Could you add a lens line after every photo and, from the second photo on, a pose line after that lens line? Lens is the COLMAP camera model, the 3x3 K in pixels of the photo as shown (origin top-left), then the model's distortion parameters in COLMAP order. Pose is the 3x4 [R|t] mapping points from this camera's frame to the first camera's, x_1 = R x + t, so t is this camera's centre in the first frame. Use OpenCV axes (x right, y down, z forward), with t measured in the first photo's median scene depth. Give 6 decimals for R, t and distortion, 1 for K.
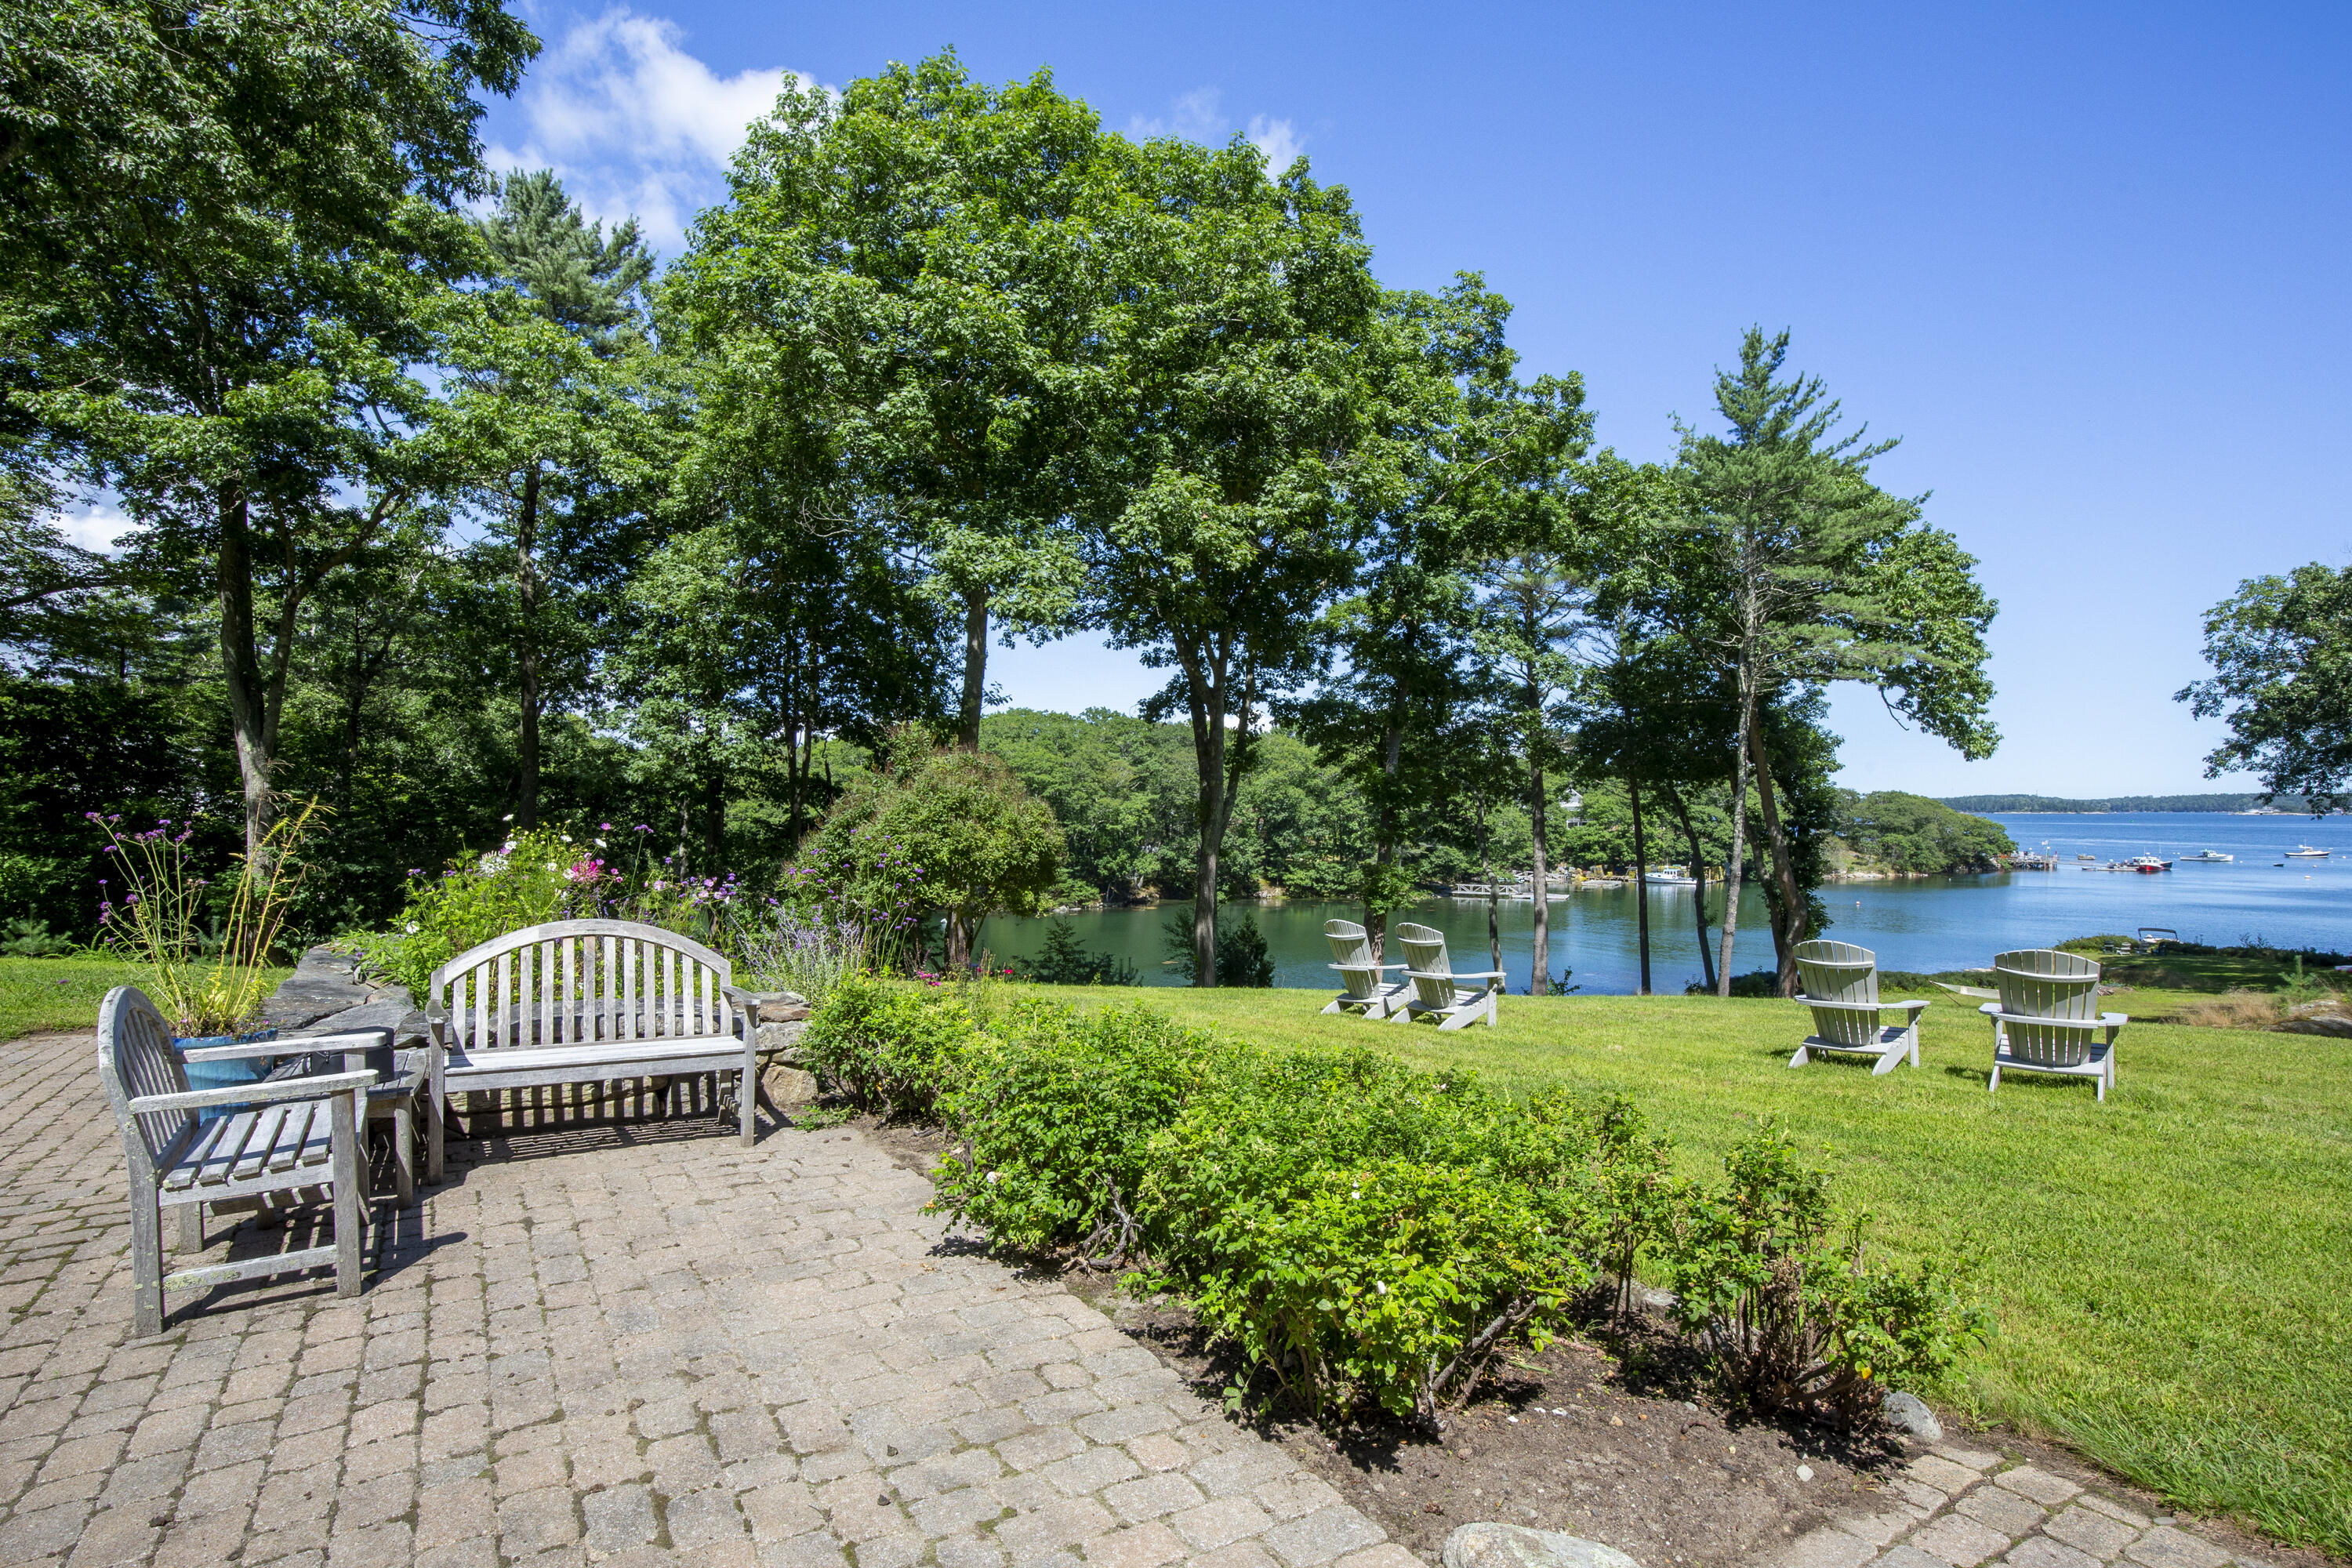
lens RADIAL K [[1159.4, 0, 1176.0], [0, 1159.4, 784.0], [0, 0, 1]] dist [0.001468, 0.000384]
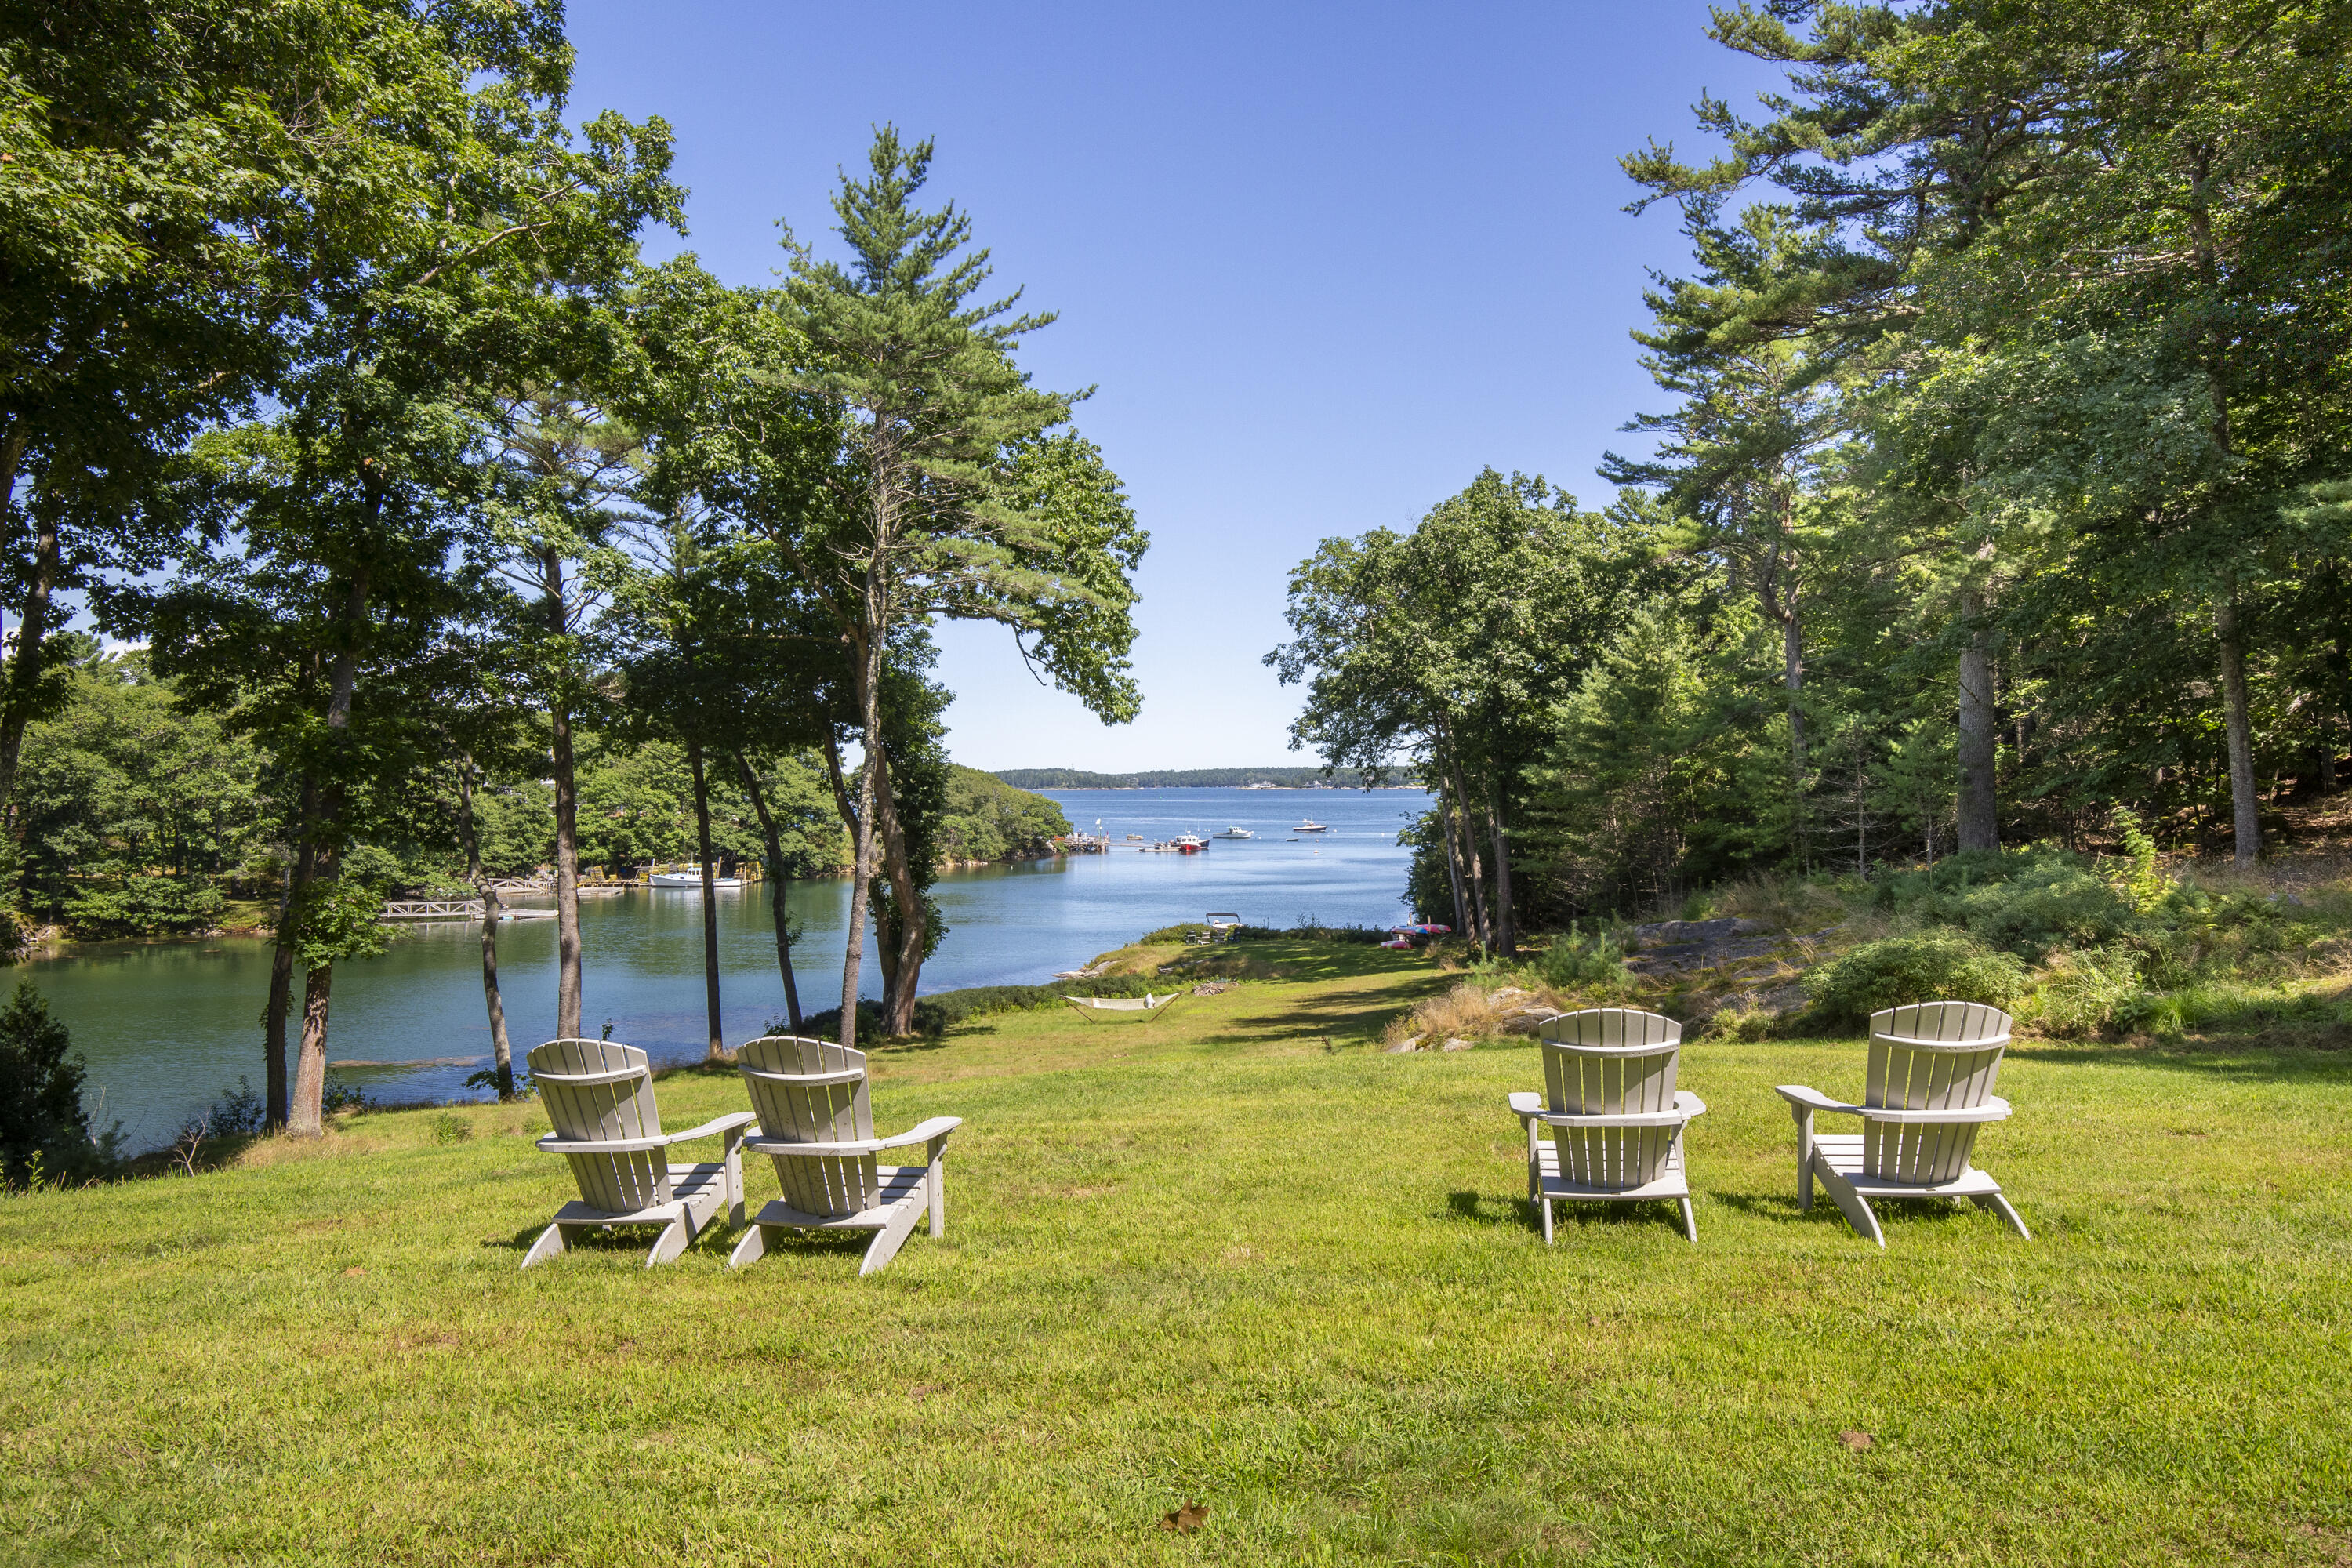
lens RADIAL K [[1610.5, 0, 1173.5], [0, 1610.5, 770.4], [0, 0, 1]] dist [0.010859, 0.001718]
pose [[0.765784, 0.001668, 0.643095, -0.016187], [-0.008893, 0.999928, 0.007997, 0.002498], [-0.643036, -0.011843, 0.765744, 0.089580]]
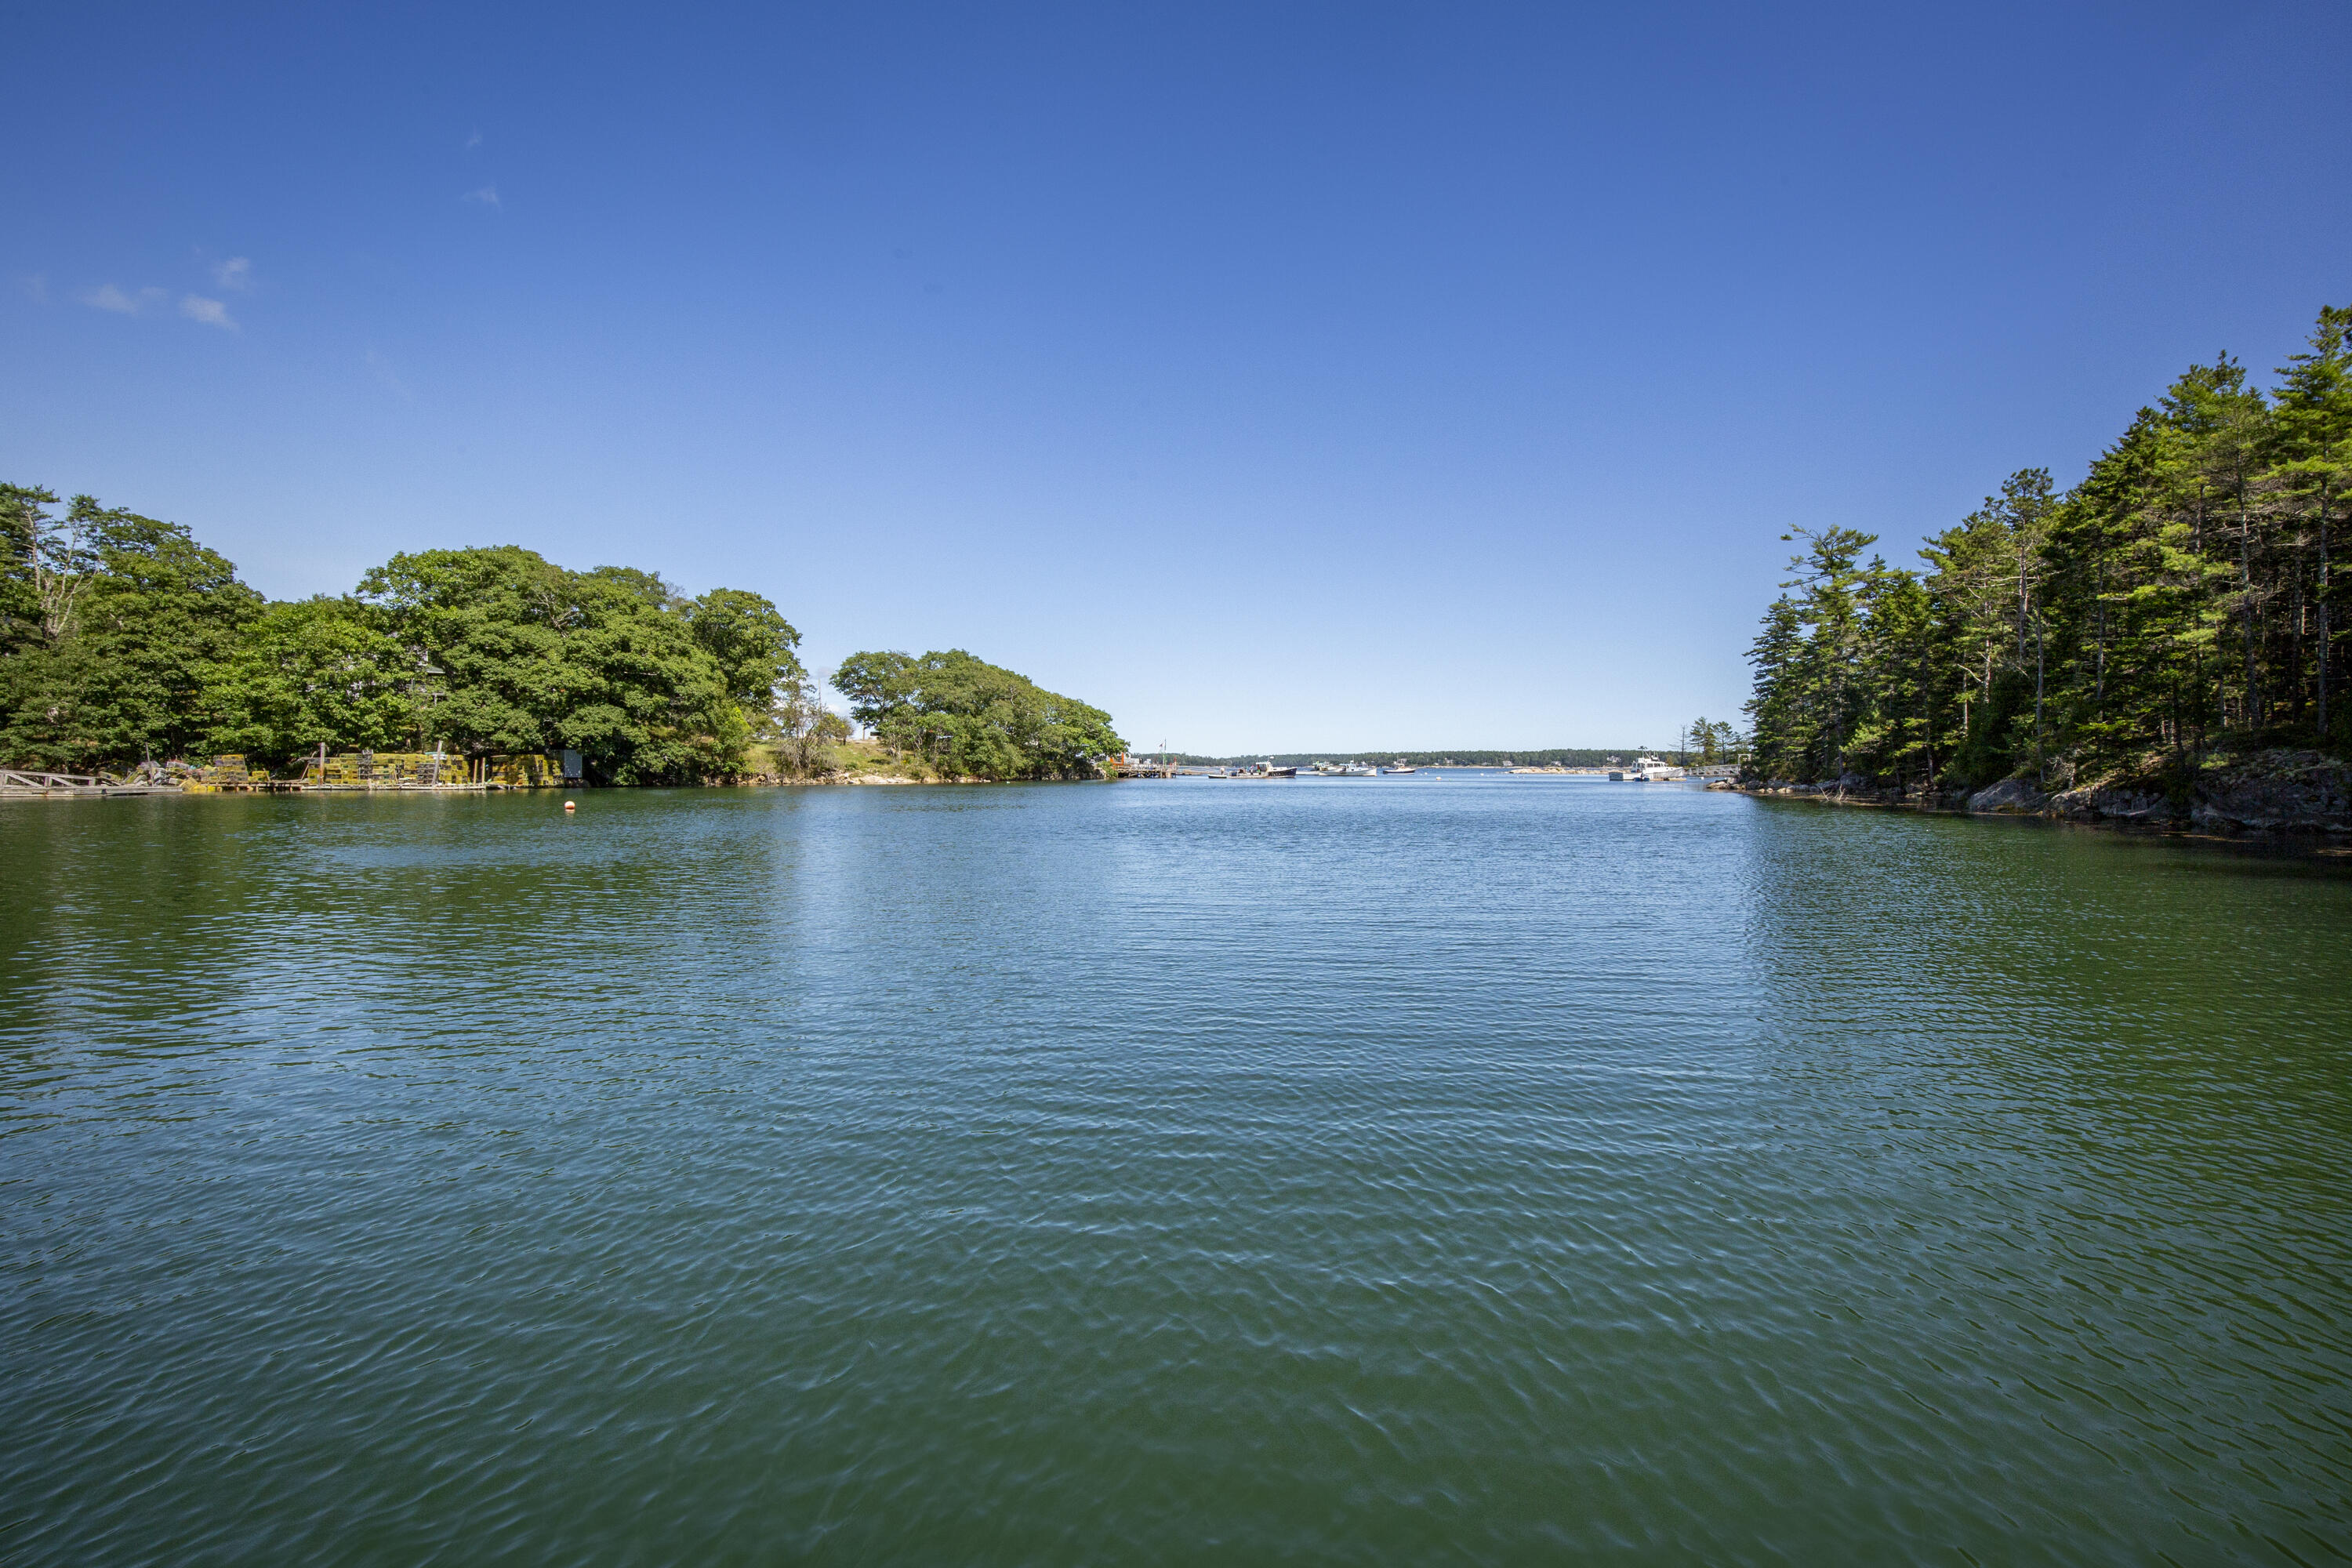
lens RADIAL K [[1159.4, 0, 1176.0], [0, 1159.4, 784.0], [0, 0, 1]] dist [0.001468, 0.000384]
pose [[0.810708, -0.006120, 0.585418, 0.301816], [-0.013068, 0.999507, 0.028546, 0.053896], [-0.585304, -0.030793, 0.810229, 0.464050]]
